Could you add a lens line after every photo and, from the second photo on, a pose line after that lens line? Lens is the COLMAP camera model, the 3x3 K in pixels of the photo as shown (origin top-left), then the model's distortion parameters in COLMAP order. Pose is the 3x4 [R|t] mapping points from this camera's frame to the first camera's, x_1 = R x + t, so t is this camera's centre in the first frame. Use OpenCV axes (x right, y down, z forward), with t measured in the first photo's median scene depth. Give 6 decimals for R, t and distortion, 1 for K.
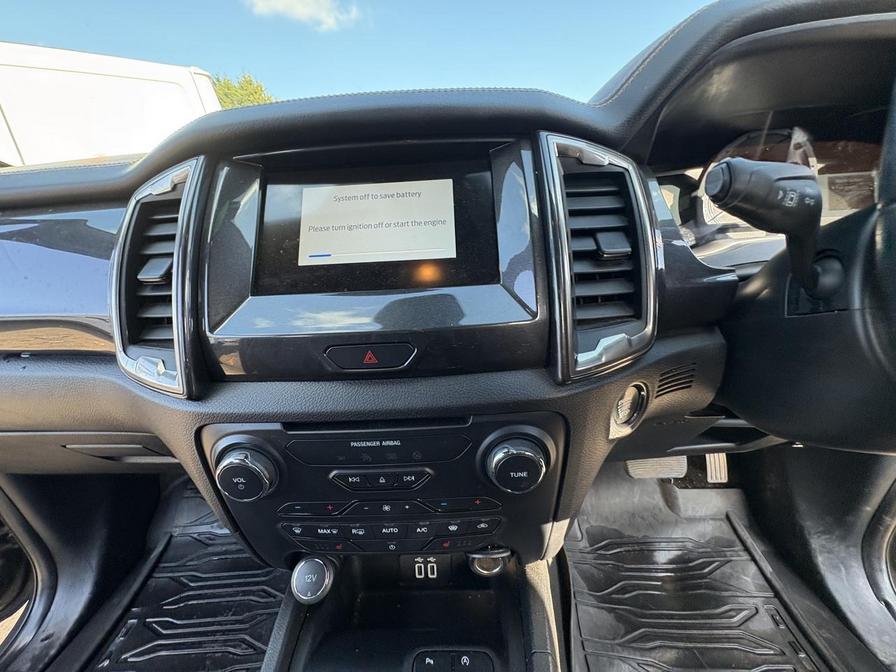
lens RADIAL K [[358.2, 0, 447.2], [0, 358.2, 333.9], [0, 0, 1]] dist [0.000409, 0.000062]
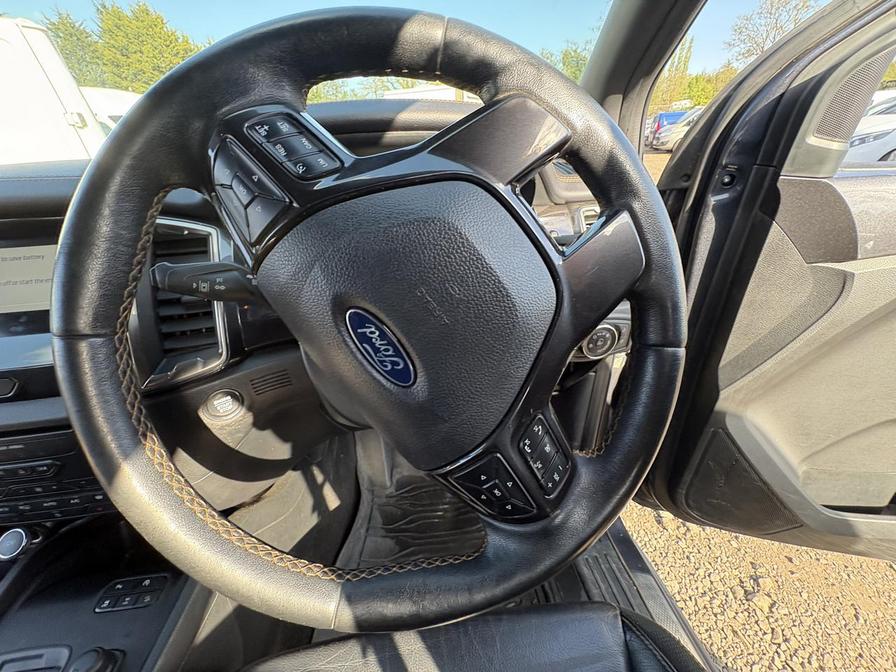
lens RADIAL K [[355.0, 0, 446.4], [0, 355.0, 337.3], [0, 0, 1]] dist [0.000002, 0.000412]
pose [[0.990536, -0.055409, 0.125571, 1.117800], [0.041737, 0.993164, 0.109013, -0.168708], [-0.130753, -0.102740, 0.986077, -0.458736]]
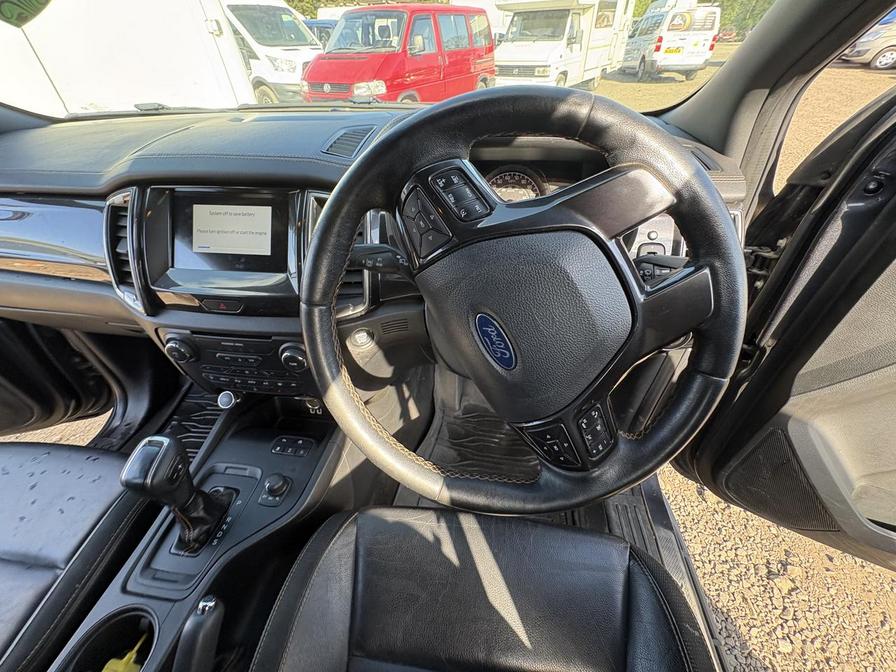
lens RADIAL K [[353.6, 0, 448.0], [0, 353.6, 336.0], [0, 0, 1]] dist [0.001523, 0.000177]
pose [[0.993364, 0.097621, -0.060808, 0.997253], [-0.074549, 0.949139, 0.305906, -0.401848], [0.087578, -0.299343, 0.950118, -0.741655]]
